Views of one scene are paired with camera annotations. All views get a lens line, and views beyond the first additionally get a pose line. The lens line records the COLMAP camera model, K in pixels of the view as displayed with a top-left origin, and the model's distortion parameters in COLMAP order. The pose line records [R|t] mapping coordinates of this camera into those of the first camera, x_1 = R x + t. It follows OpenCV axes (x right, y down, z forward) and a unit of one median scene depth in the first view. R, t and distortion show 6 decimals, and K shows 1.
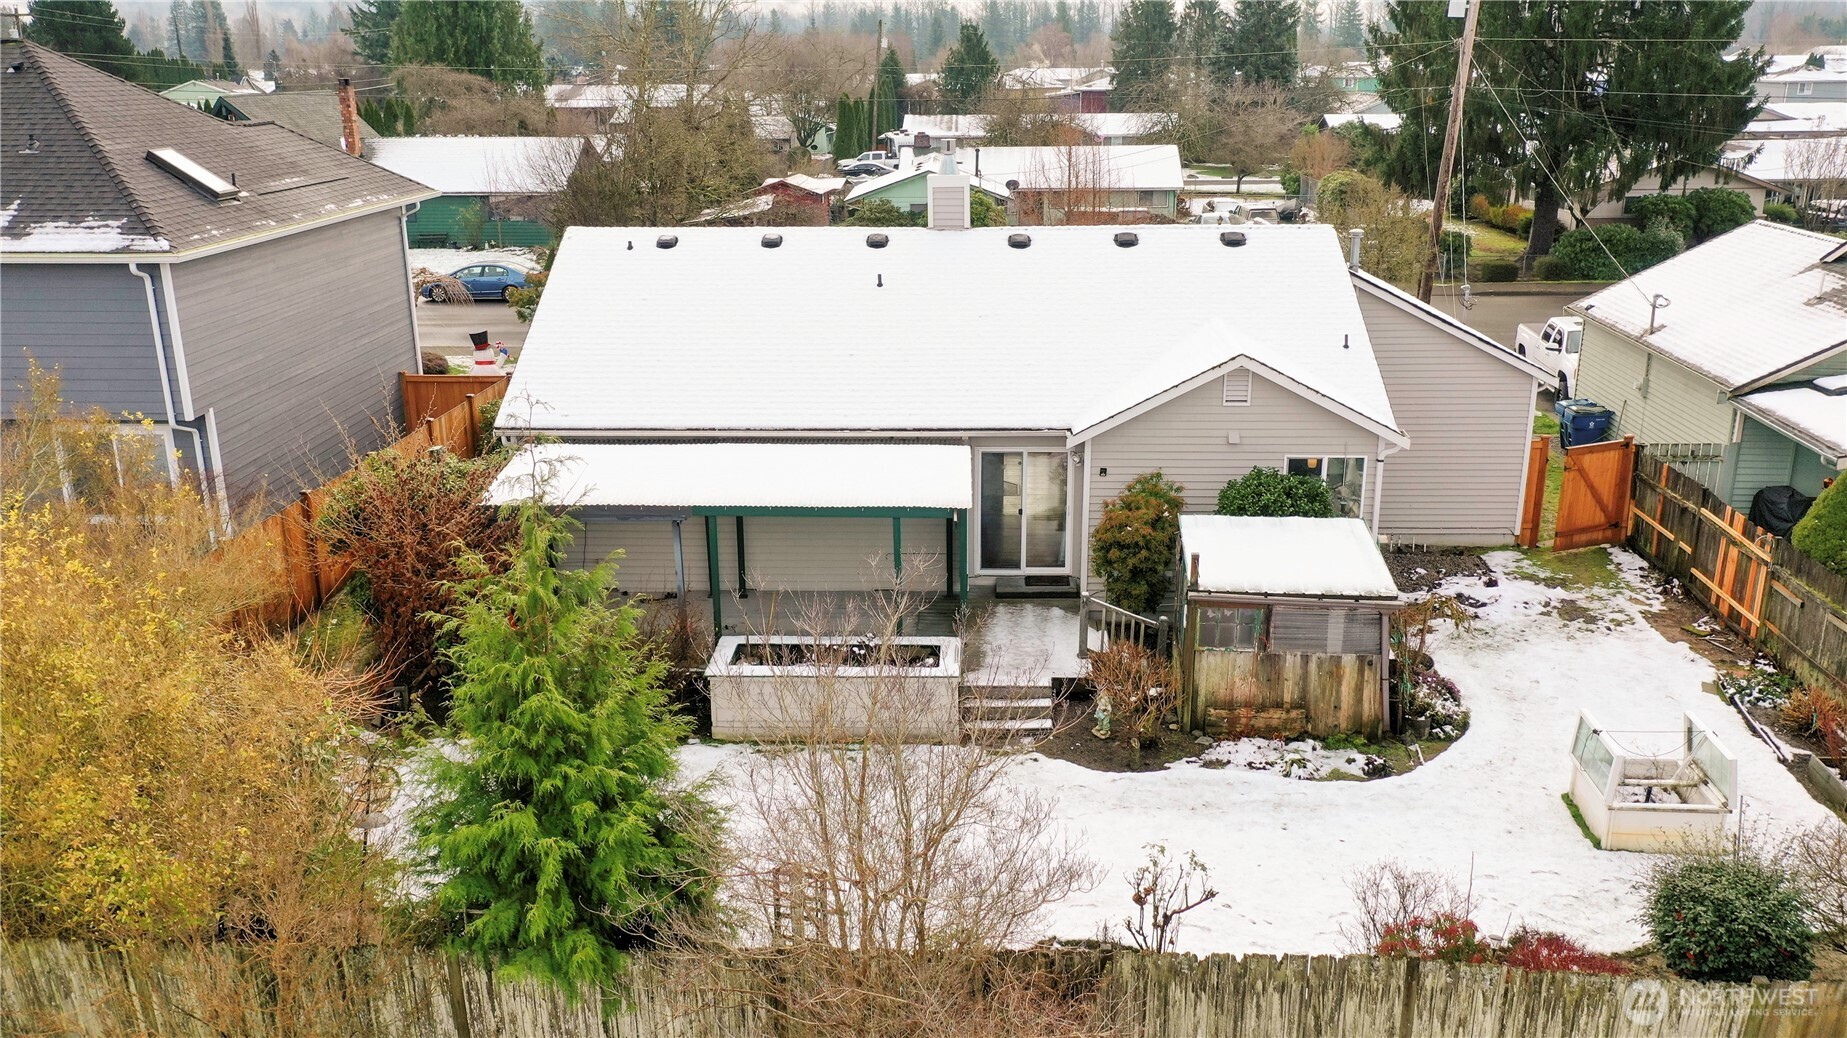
lens RADIAL K [[1488.9, 0, 929.2], [0, 1488.9, 517.8], [0, 0, 1]] dist [0.012870, -0.007840]
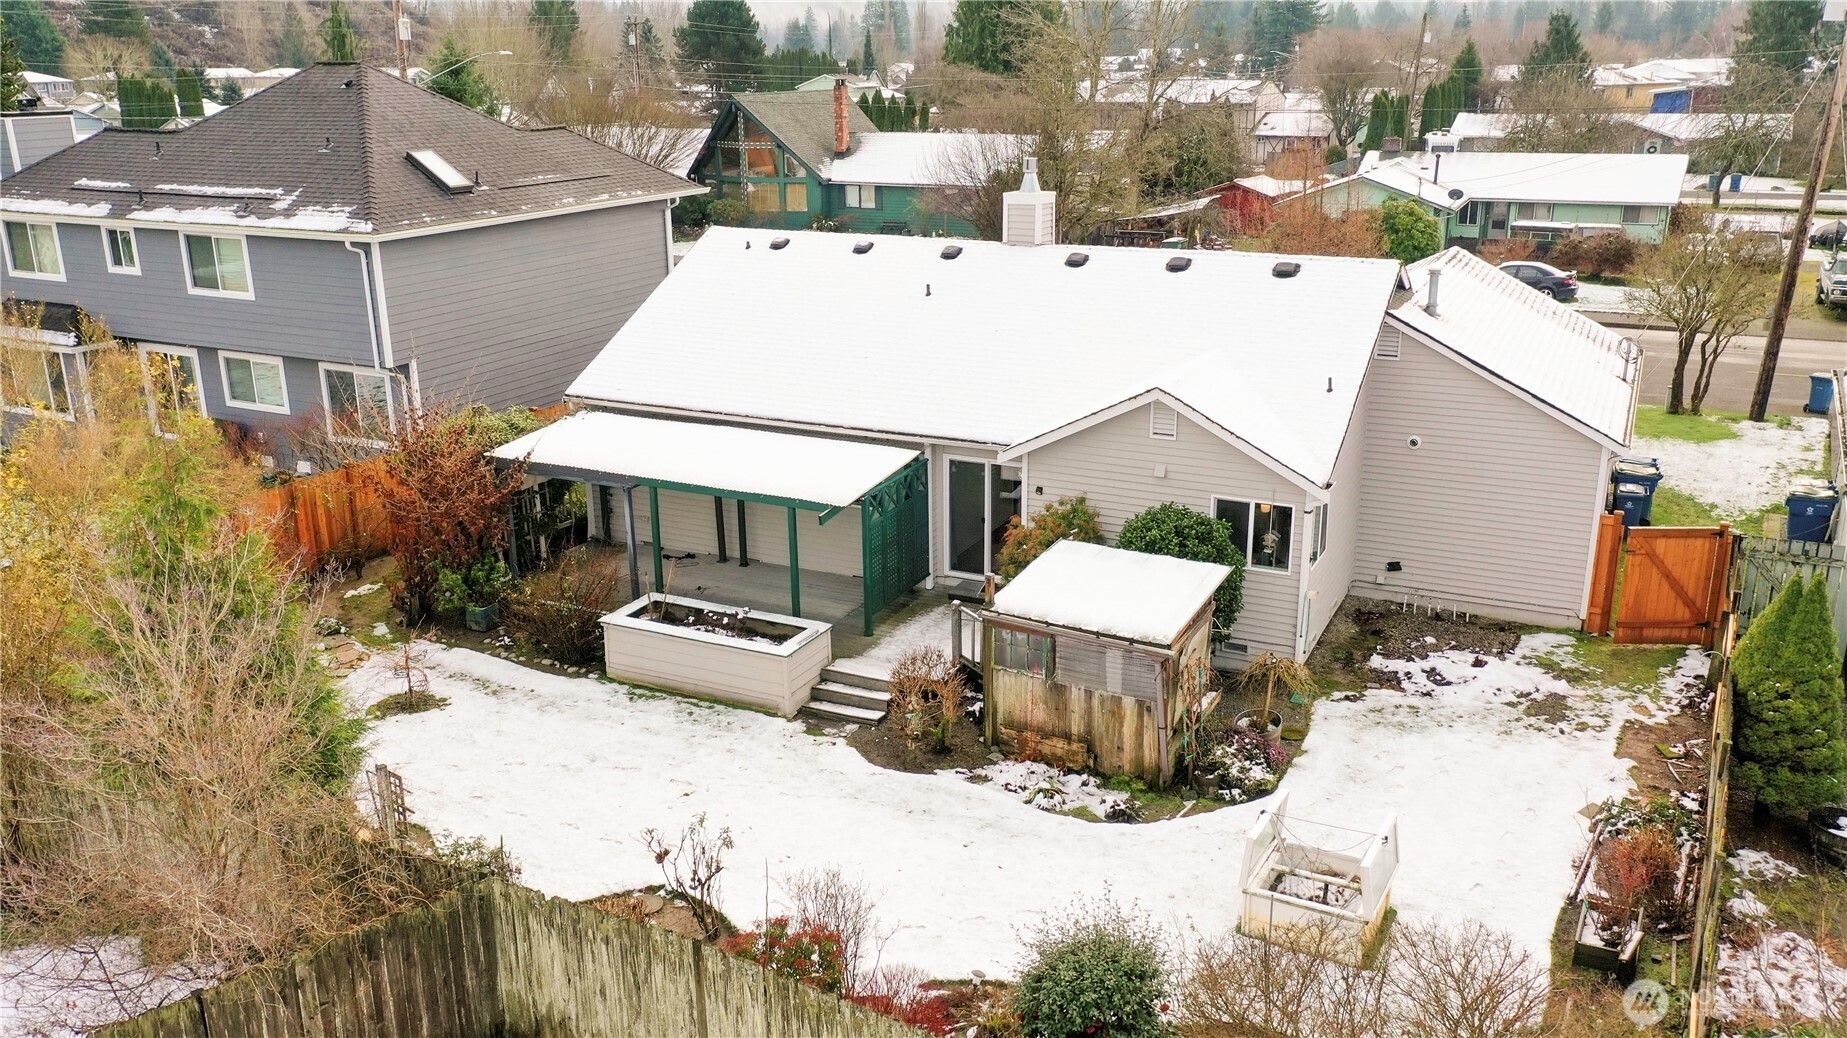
lens RADIAL K [[1488.9, 0, 916.9], [0, 1488.9, 522.5], [0, 0, 1]] dist [0.012870, -0.007840]
pose [[0.908143, 0.123367, -0.400070, 0.467332], [-0.119480, 0.992228, 0.034751, -0.035562], [0.401248, 0.016242, 0.915826, 0.030952]]
